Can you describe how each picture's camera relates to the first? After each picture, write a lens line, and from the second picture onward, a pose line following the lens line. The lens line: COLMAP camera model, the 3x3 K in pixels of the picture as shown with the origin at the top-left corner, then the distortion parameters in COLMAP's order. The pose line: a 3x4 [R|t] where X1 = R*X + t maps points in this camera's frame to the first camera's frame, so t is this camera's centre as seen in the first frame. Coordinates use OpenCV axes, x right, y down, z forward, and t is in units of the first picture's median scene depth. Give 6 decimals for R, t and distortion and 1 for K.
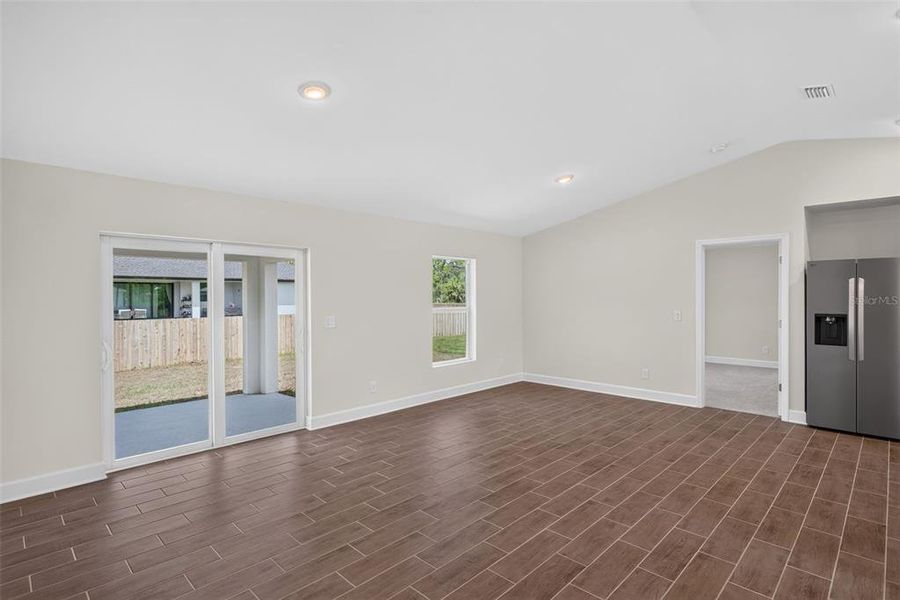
lens RADIAL K [[446.9, 0, 451.2], [0, 446.9, 302.0], [0, 0, 1]] dist [-0.003460, -0.000217]
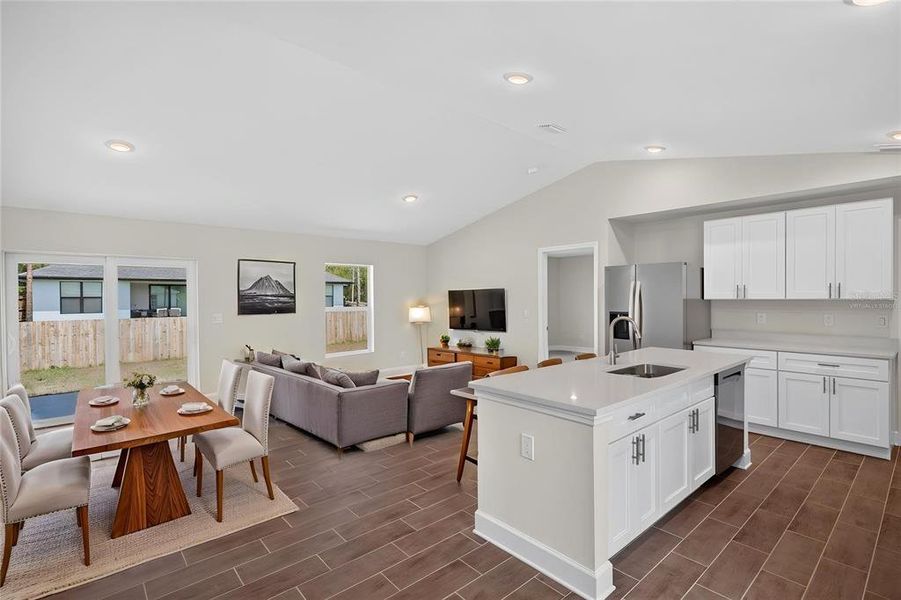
lens RADIAL K [[424.2, 0, 451.8], [0, 424.2, 304.5], [0, 0, 1]] dist [0.001301, 0.000144]
pose [[0.997228, 0.000704, -0.074405, 0.524154], [-0.000266, 0.999983, 0.005895, 0.000022], [0.074408, -0.005859, 0.997211, -0.134321]]
